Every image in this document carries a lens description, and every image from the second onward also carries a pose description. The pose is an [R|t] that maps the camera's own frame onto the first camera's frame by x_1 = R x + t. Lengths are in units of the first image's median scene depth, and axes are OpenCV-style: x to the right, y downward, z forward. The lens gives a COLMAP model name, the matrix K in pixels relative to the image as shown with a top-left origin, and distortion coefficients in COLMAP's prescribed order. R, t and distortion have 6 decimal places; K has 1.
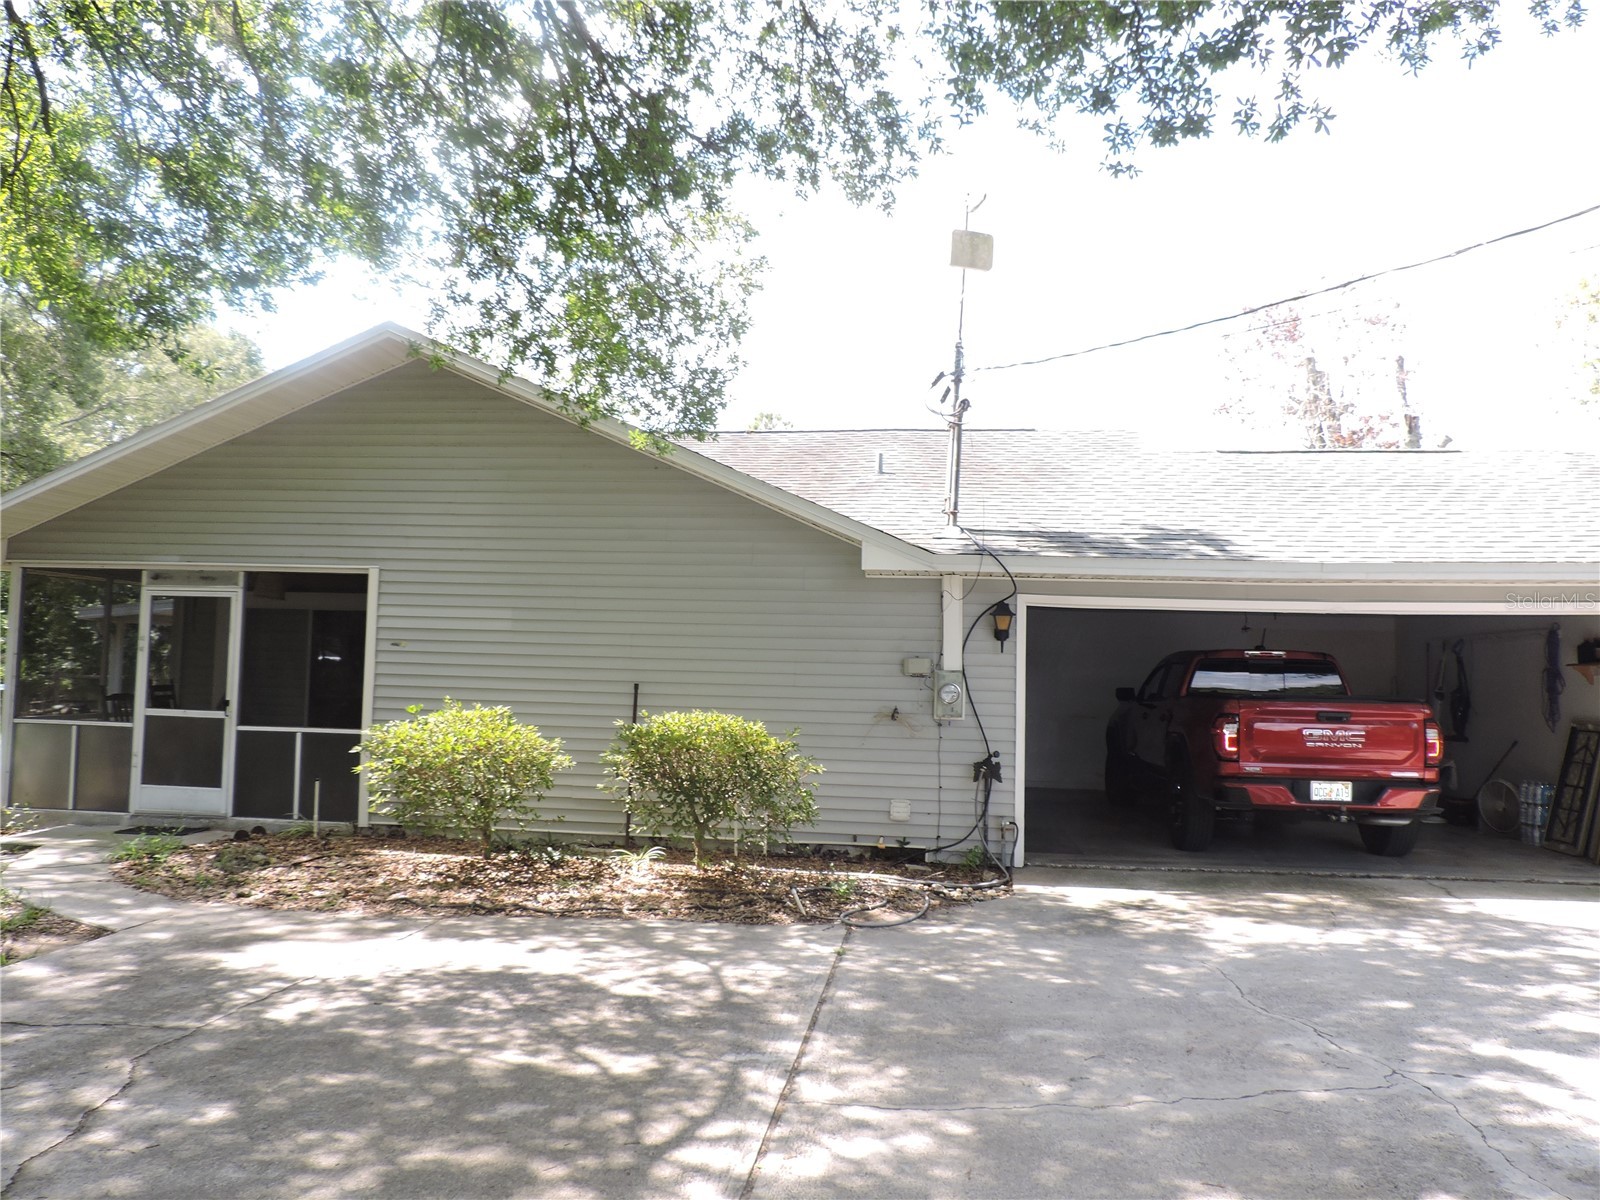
lens RADIAL K [[1134.4, 0, 807.7], [0, 1134.4, 604.0], [0, 0, 1]] dist [-0.021579, 0.002264]
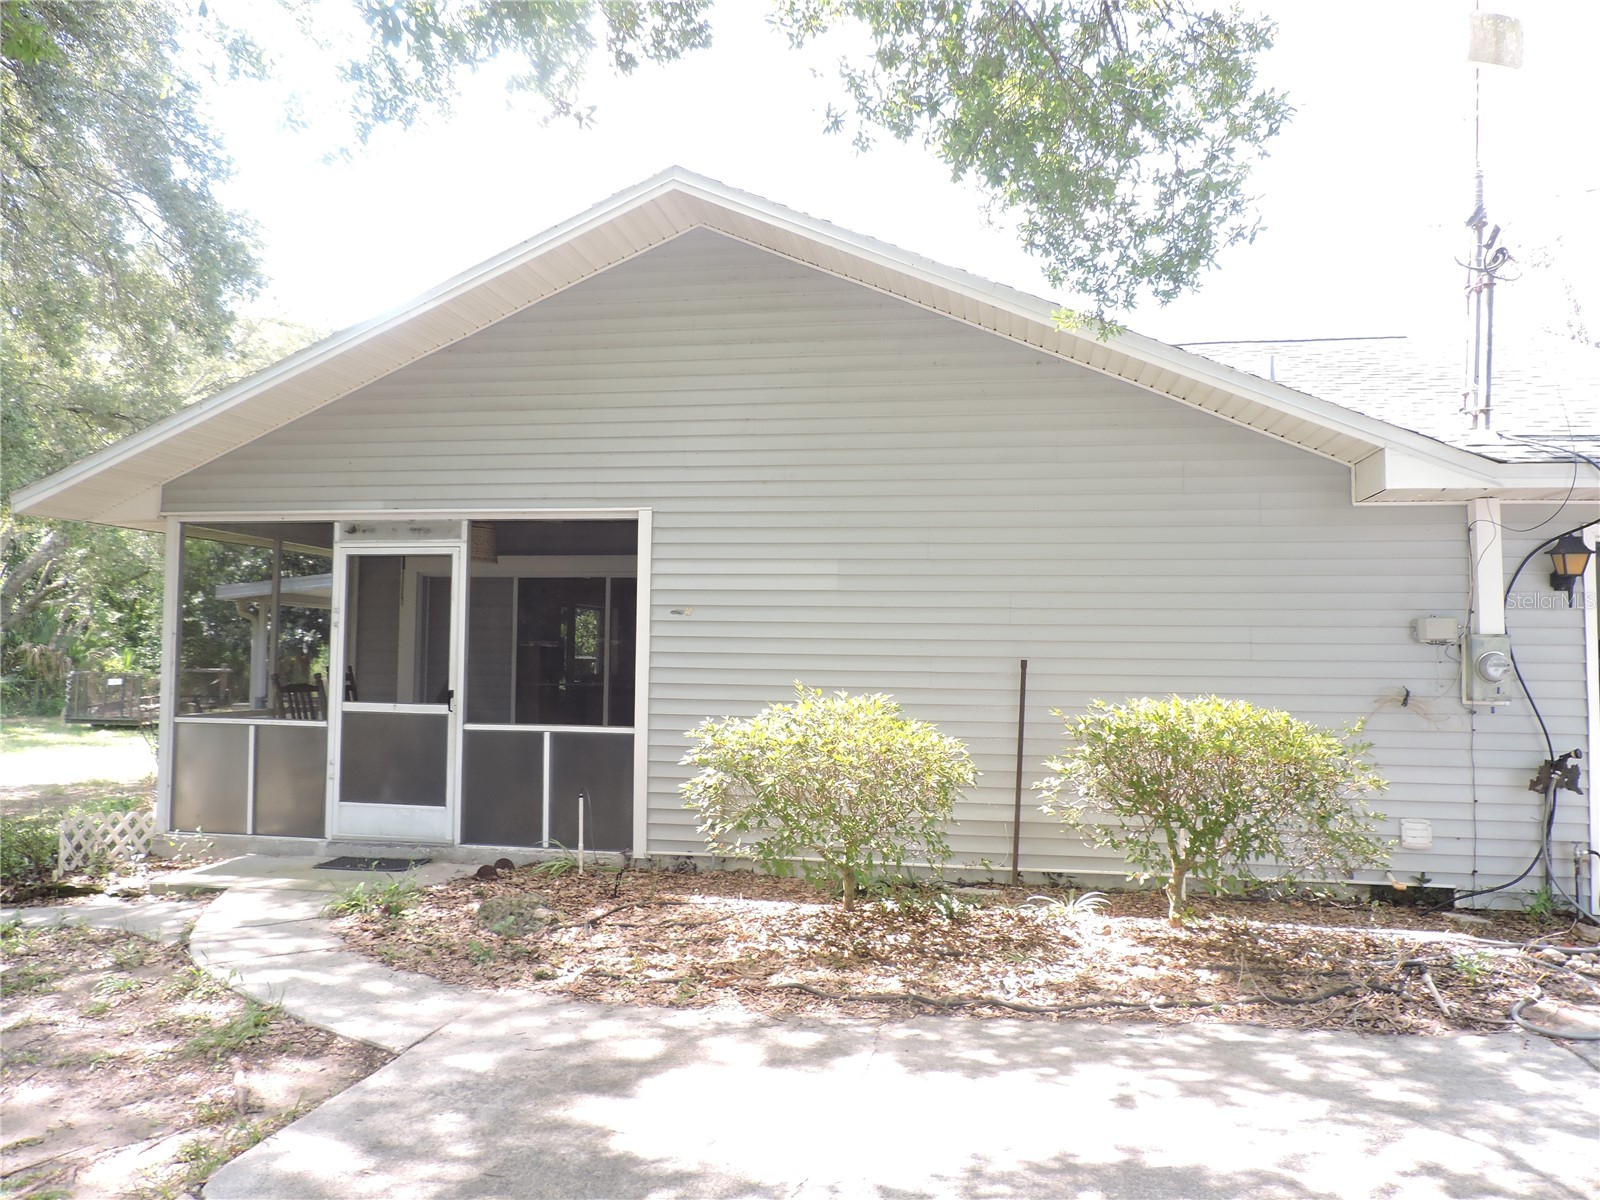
lens RADIAL K [[1131.2, 0, 800.0], [0, 1131.2, 600.0], [0, 0, 1]] dist [-0.021987, -0.003846]
pose [[0.998230, -0.015821, -0.057327, -0.247835], [0.016290, 0.999838, 0.007717, 0.023803], [0.057196, -0.008637, 0.998326, 0.270802]]
